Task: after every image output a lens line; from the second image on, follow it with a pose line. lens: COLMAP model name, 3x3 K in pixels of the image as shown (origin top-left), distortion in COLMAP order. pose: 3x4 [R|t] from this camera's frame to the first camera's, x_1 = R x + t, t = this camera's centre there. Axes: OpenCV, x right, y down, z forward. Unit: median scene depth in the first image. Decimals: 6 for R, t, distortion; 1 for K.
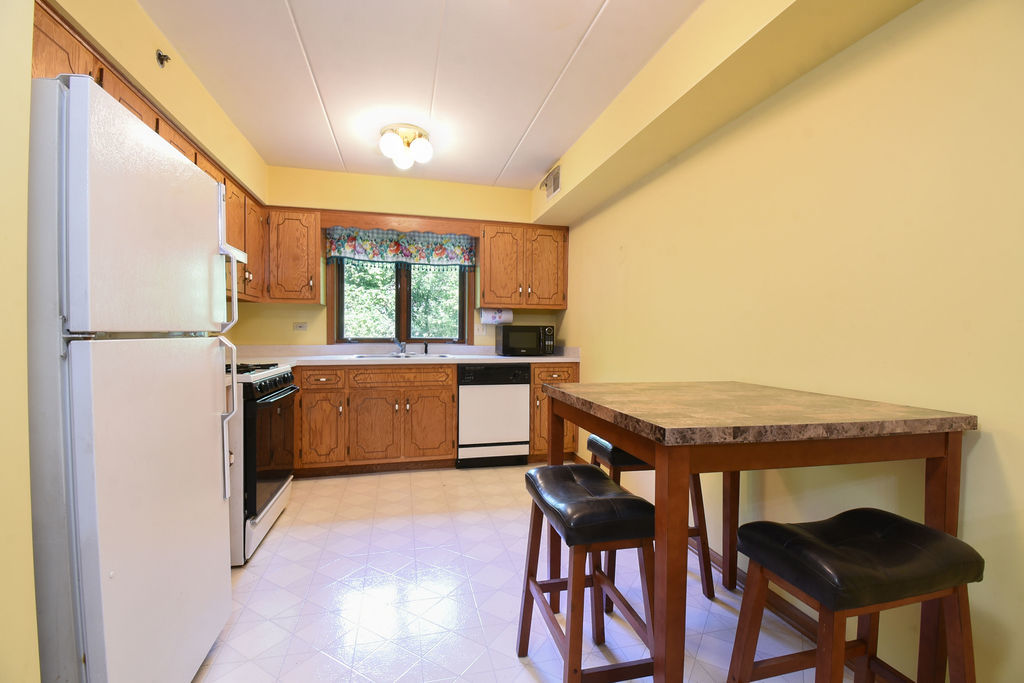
lens RADIAL K [[450.1, 0, 504.9], [0, 450.1, 345.0], [0, 0, 1]] dist [-0.003457, -0.011040]
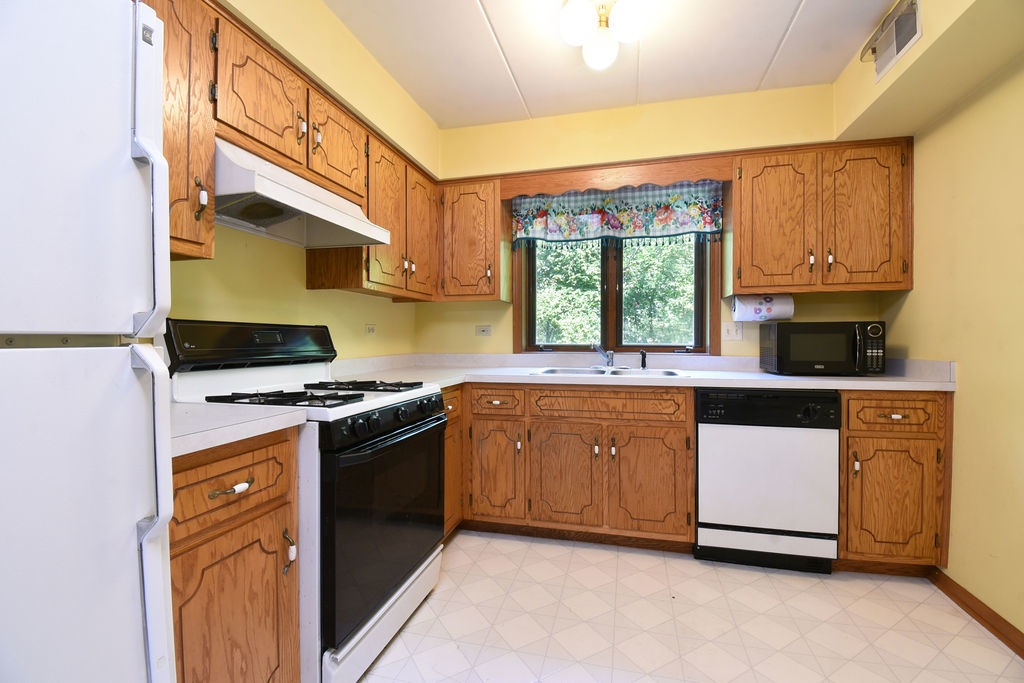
lens RADIAL K [[450.1, 0, 512.8], [0, 450.1, 341.4], [0, 0, 1]] dist [-0.003457, -0.011040]
pose [[0.889424, -0.006344, -0.457039, -0.045982], [-0.003348, 0.999786, -0.020393, -0.006263], [0.457070, 0.019668, 0.889213, 0.340382]]
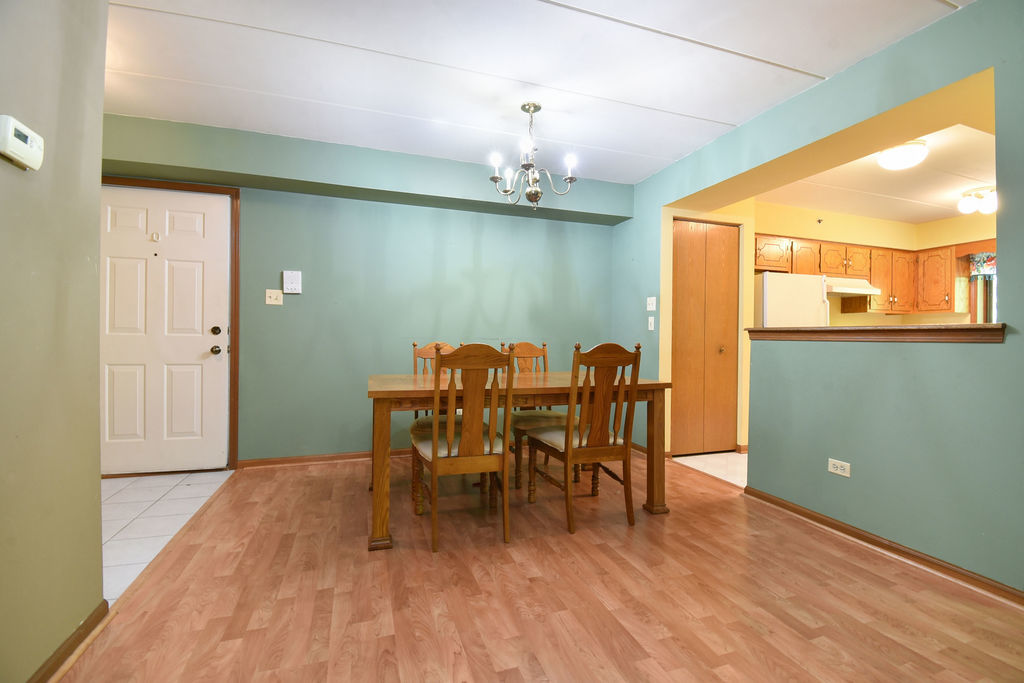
lens RADIAL K [[450.1, 0, 519.2], [0, 450.1, 343.9], [0, 0, 1]] dist [-0.003457, -0.011040]
pose [[0.114498, 0.002314, -0.993421, 0.816596], [-0.028390, 0.999596, -0.000943, 0.047670], [0.993018, 0.028311, 0.114518, -0.506457]]
